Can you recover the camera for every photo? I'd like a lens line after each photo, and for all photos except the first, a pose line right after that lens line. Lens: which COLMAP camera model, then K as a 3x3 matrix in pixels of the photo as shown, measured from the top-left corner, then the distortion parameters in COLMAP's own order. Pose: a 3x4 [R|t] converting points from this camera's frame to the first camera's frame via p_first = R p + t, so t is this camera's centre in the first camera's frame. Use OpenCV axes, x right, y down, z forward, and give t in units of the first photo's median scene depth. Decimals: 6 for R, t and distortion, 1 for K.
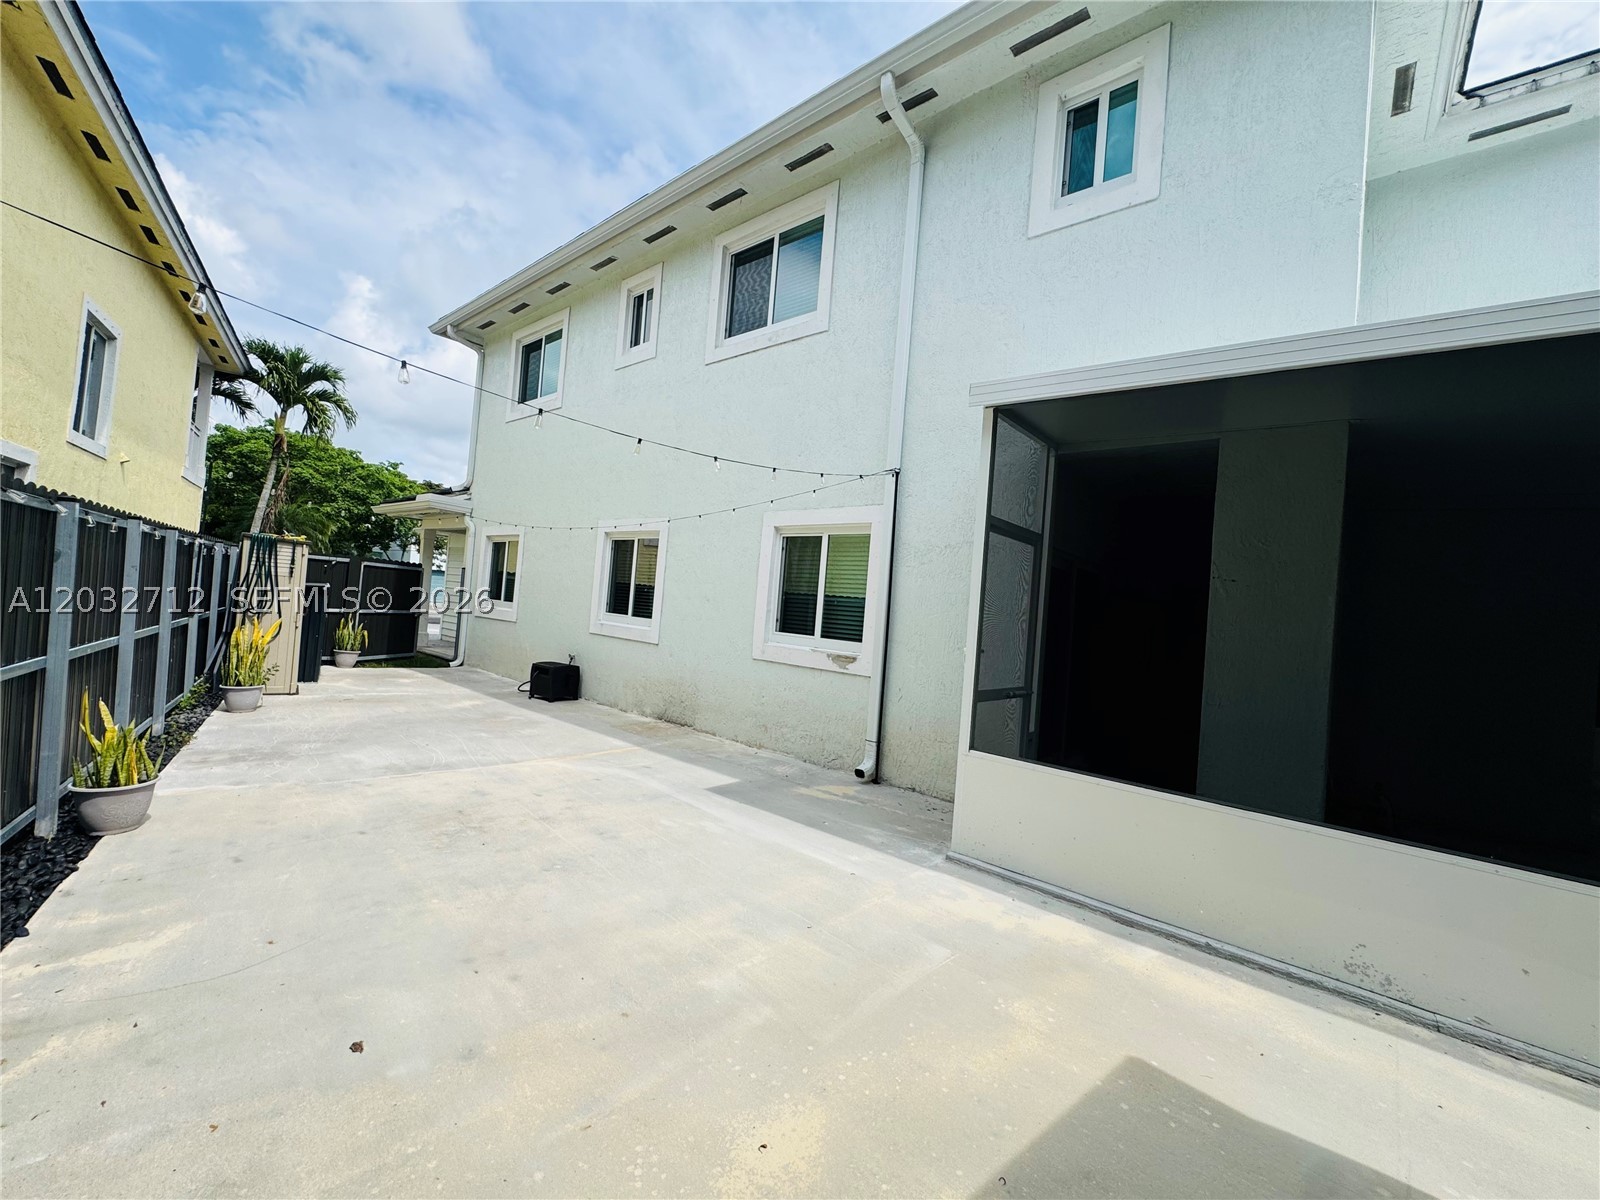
lens RADIAL K [[643.7, 0, 800.4], [0, 643.7, 595.1], [0, 0, 1]] dist [-0.003226, -0.000303]
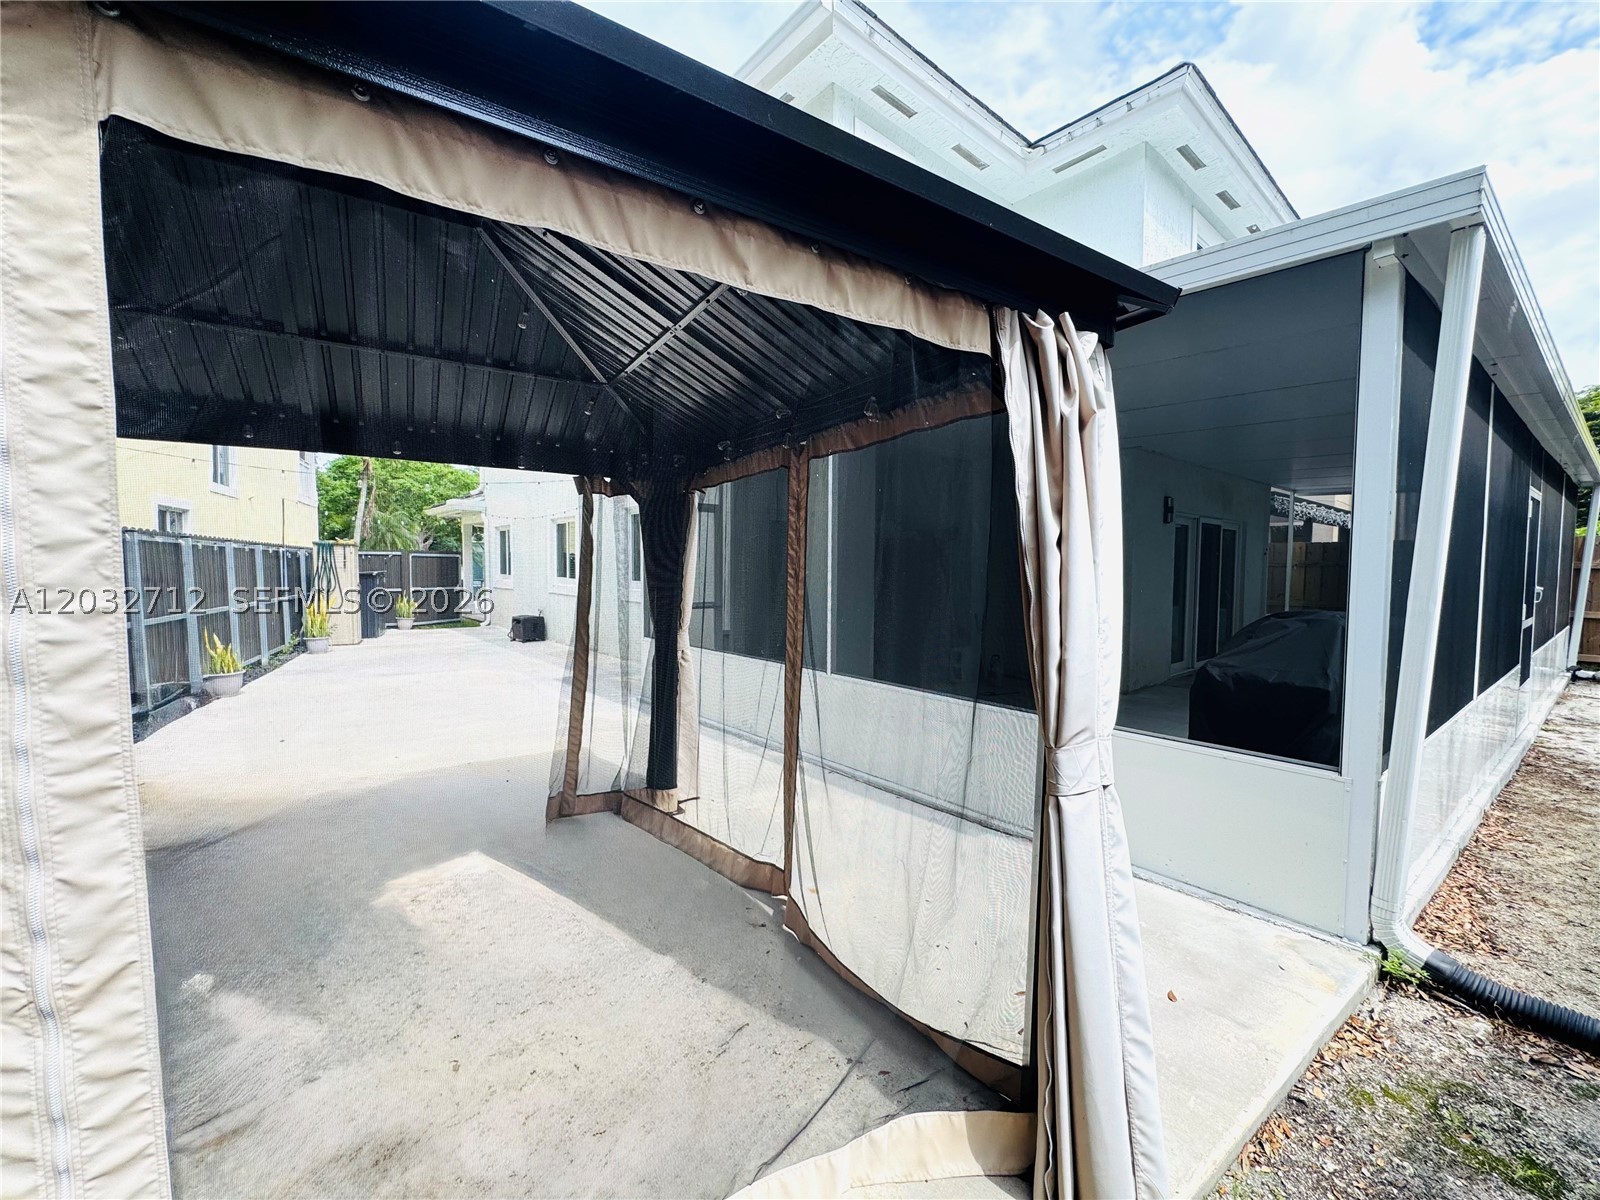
lens RADIAL K [[642.2, 0, 801.8], [0, 642.2, 595.4], [0, 0, 1]] dist [-0.001769, 0.001075]
pose [[0.985467, -0.067205, -0.156005, 0.494940], [0.076781, 0.995464, 0.056182, 0.033558], [0.151521, -0.067344, 0.986157, -0.330239]]
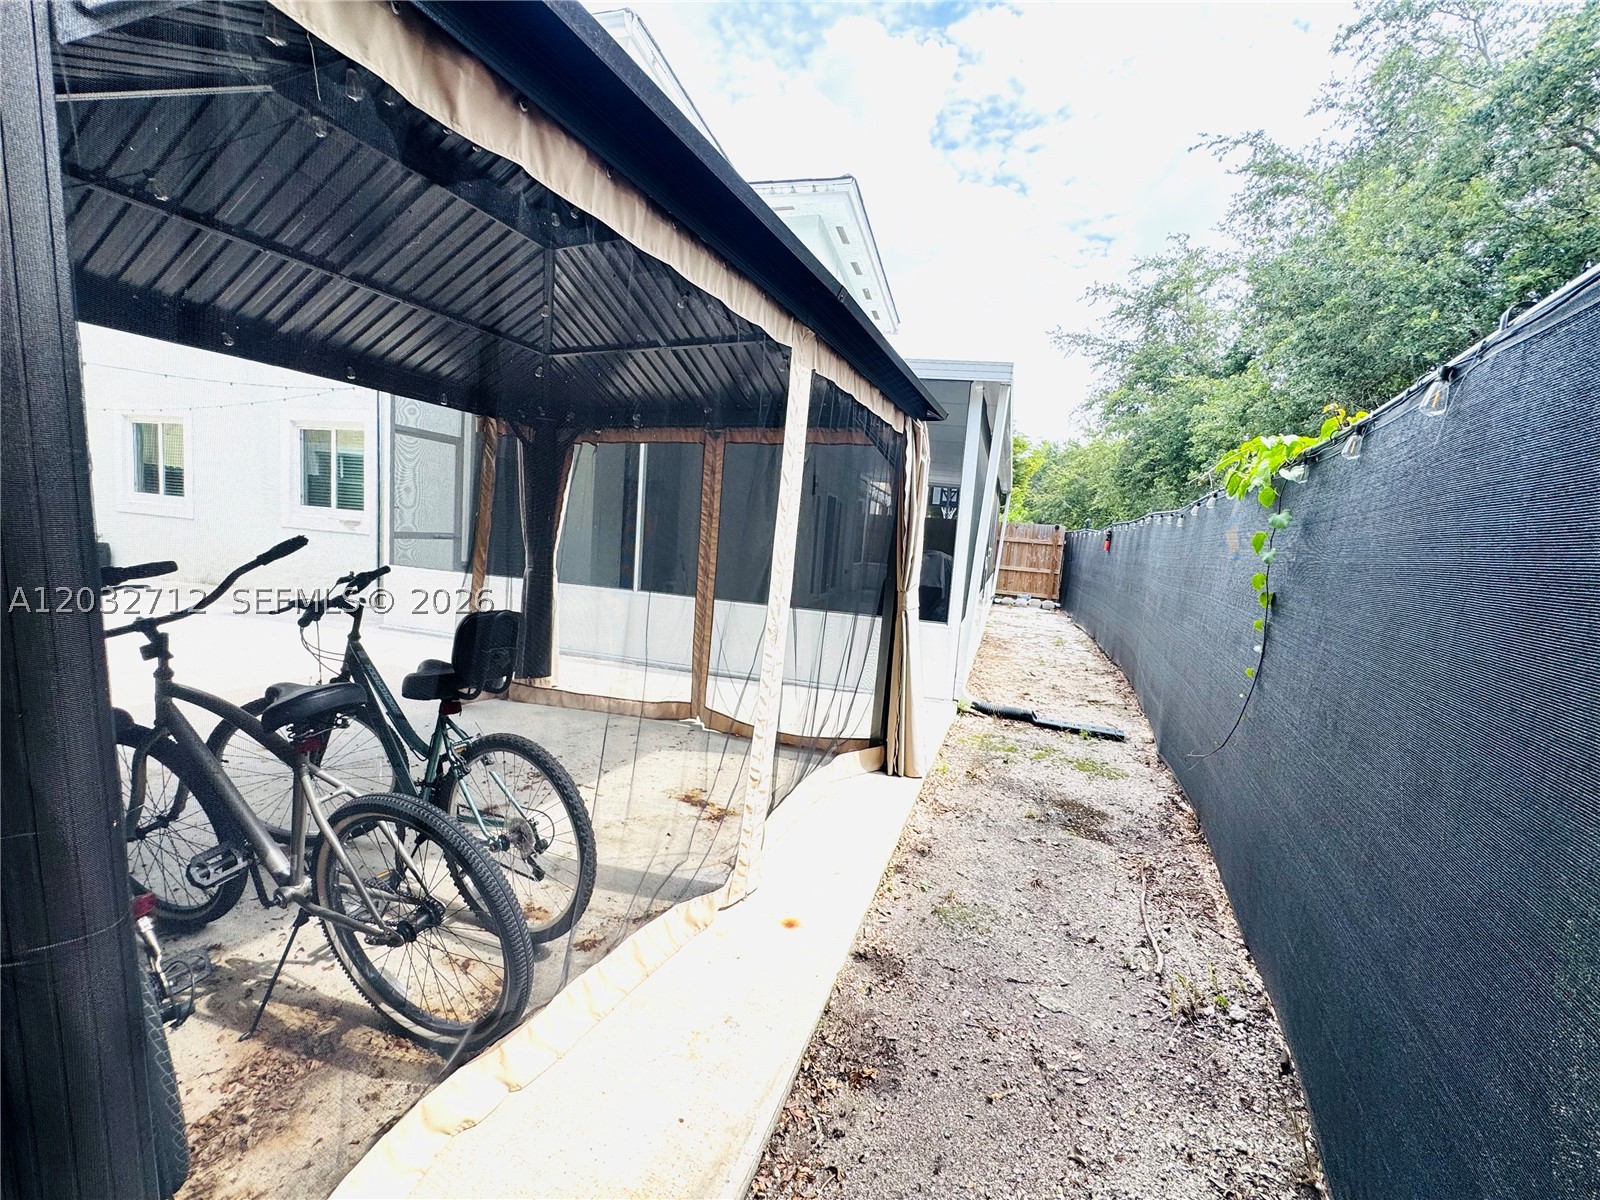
lens RADIAL K [[642.2, 0, 801.8], [0, 642.2, 595.4], [0, 0, 1]] dist [-0.001769, 0.001075]
pose [[0.900943, -0.058062, 0.430035, 0.248037], [-0.009438, 0.988152, 0.153190, 0.024951], [-0.433834, -0.142074, 0.889721, -0.537659]]
